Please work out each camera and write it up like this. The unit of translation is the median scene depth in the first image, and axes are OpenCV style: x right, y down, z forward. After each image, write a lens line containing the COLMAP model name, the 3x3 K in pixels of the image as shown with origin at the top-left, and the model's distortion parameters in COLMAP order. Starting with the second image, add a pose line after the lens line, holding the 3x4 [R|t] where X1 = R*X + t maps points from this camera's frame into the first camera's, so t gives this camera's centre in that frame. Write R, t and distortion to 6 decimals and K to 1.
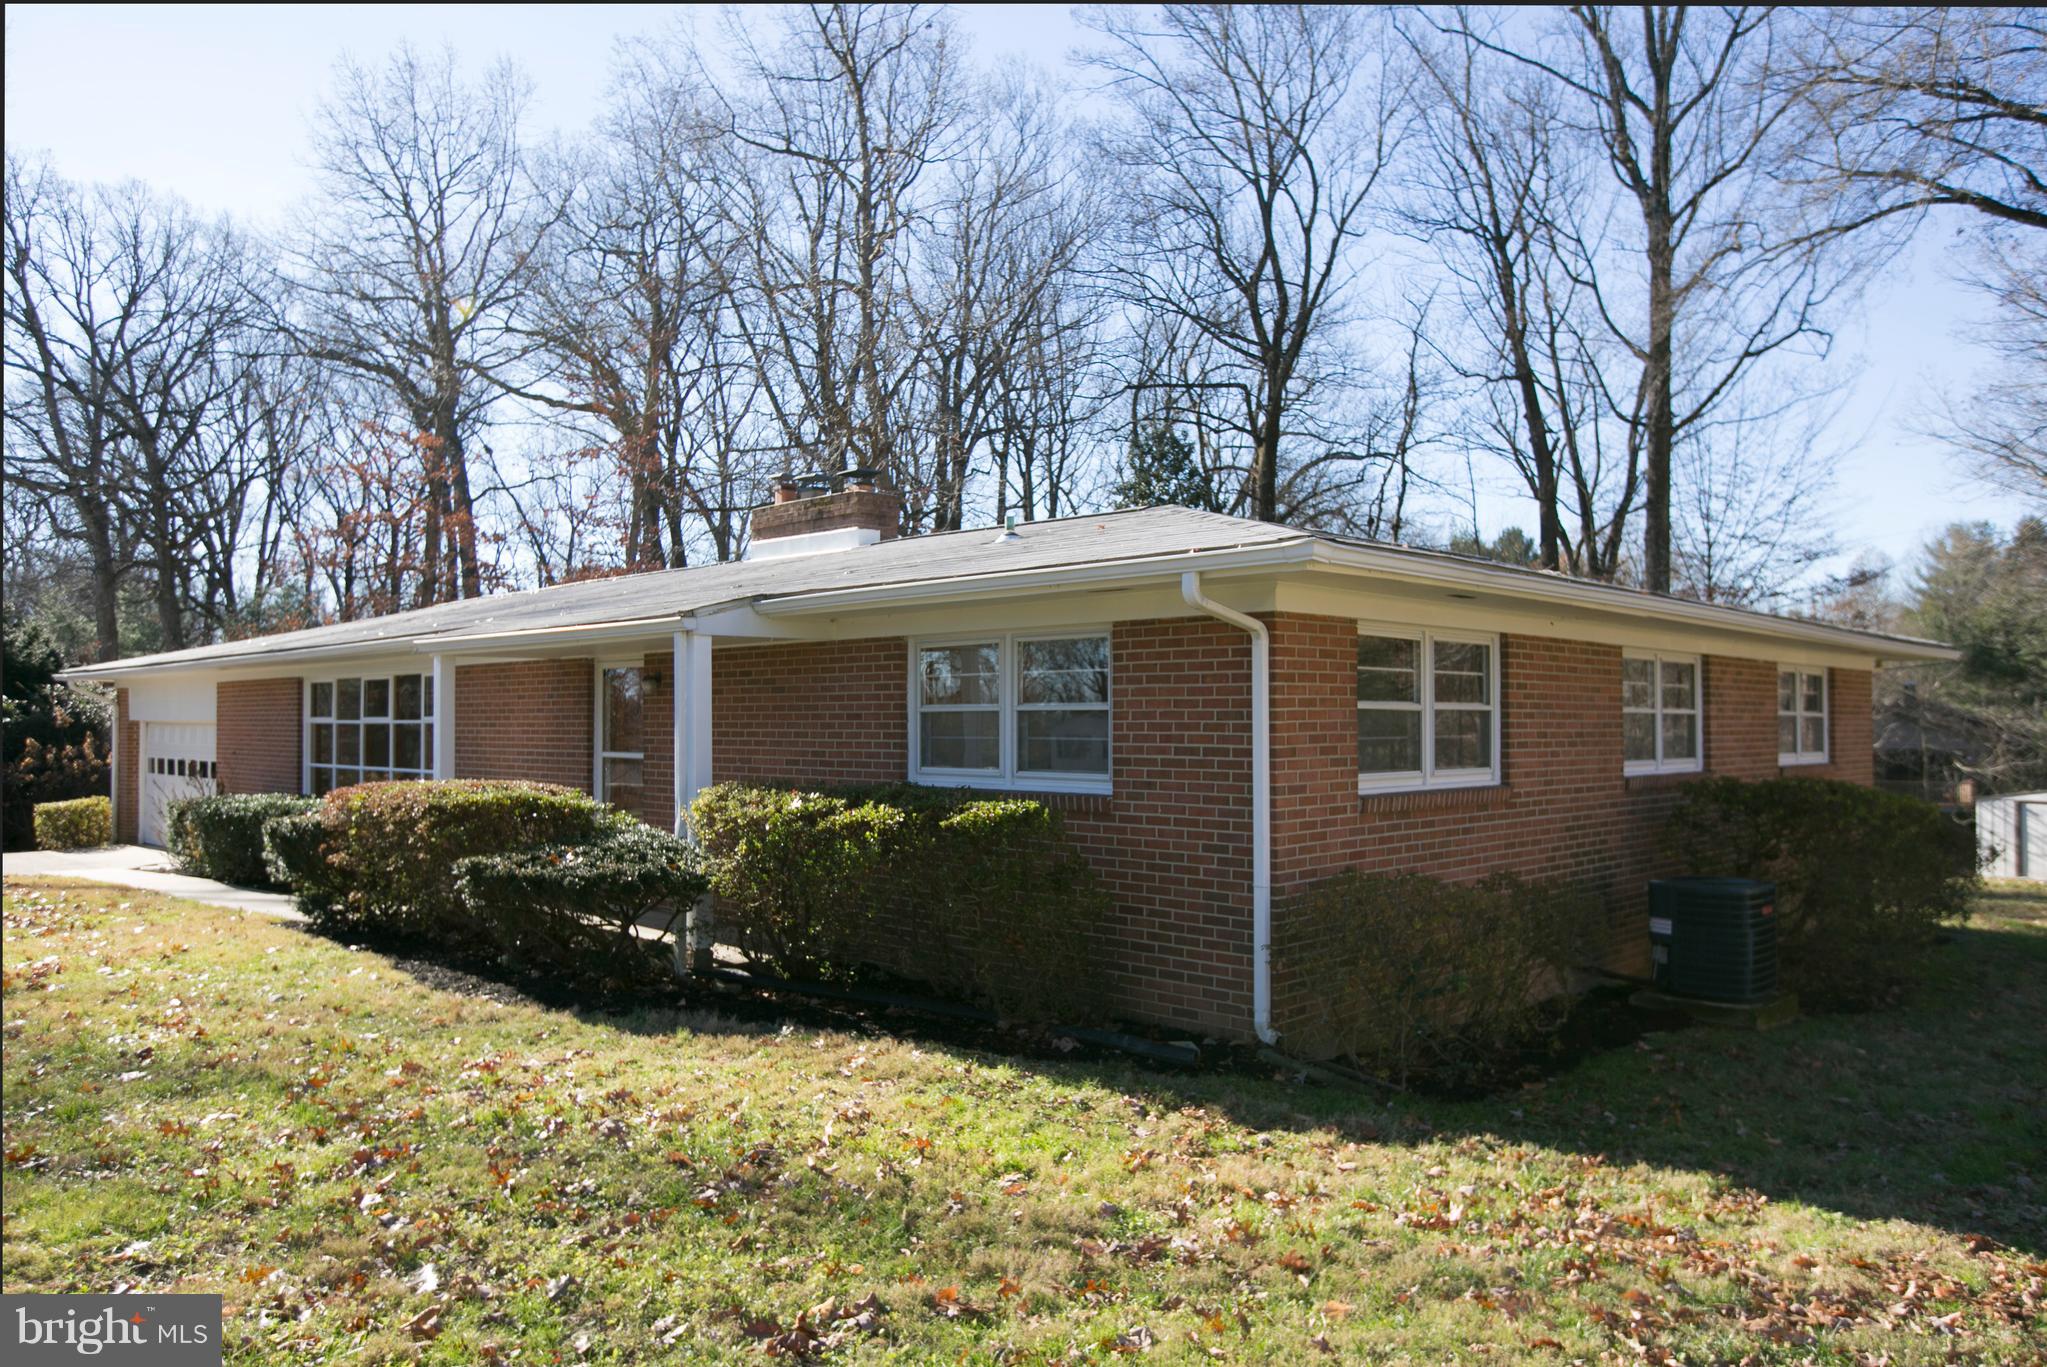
lens RADIAL K [[1424.3, 0, 1023.5], [0, 1424.3, 683.5], [0, 0, 1]] dist [0.003127, 0.000358]
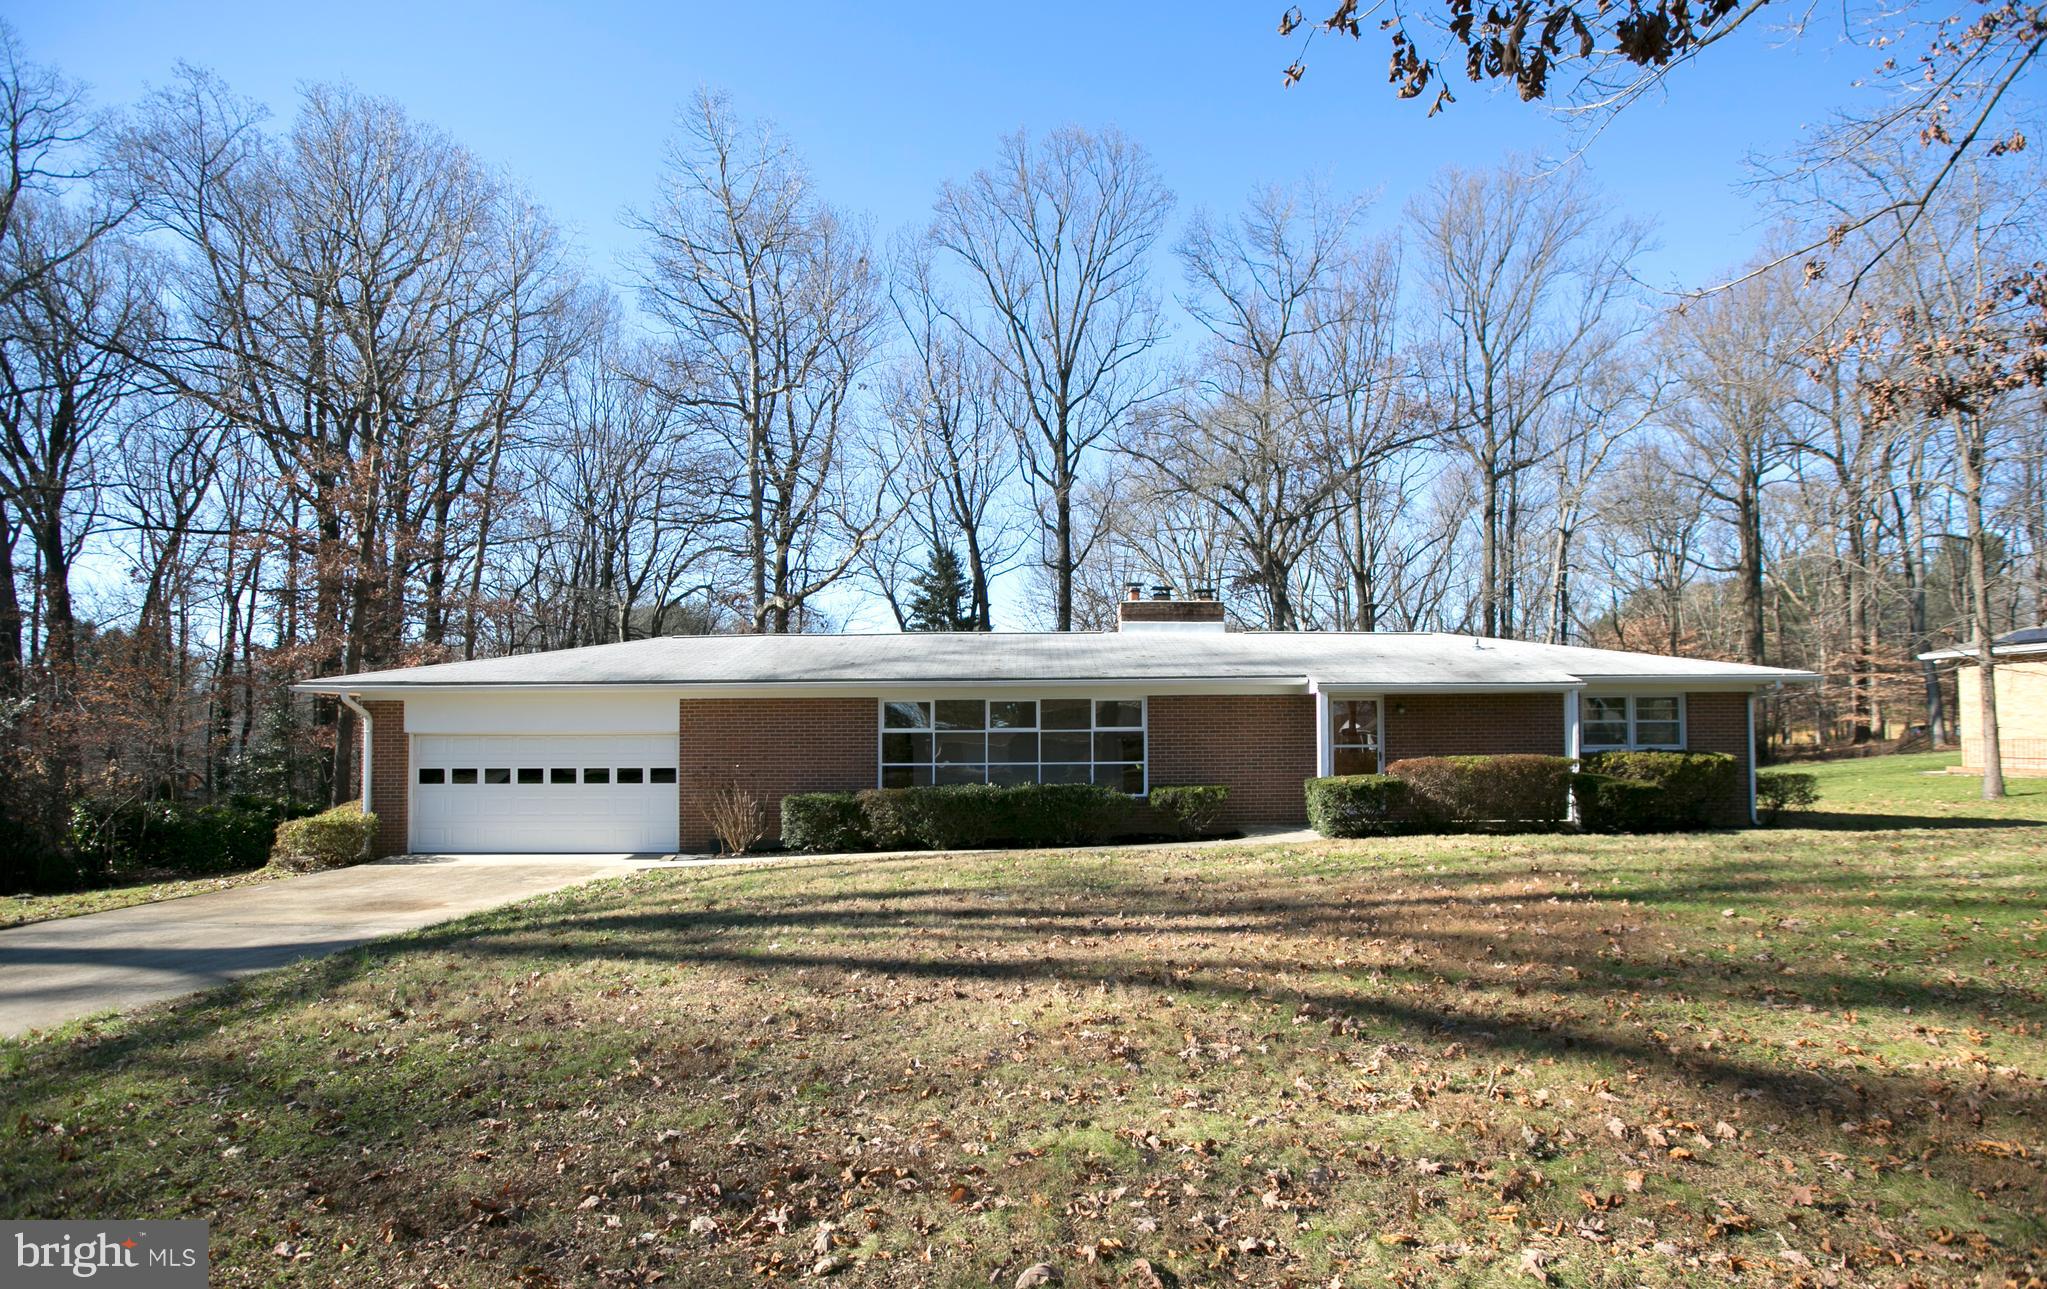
lens RADIAL K [[985.5, 0, 1025.0], [0, 985.5, 711.9], [0, 0, 1]] dist [-0.026716, -0.000135]
pose [[0.718751, 0.006998, 0.695232, -0.436008], [-0.011561, 0.999931, 0.001886, 0.002062], [-0.695172, -0.009393, 0.718783, 0.104666]]
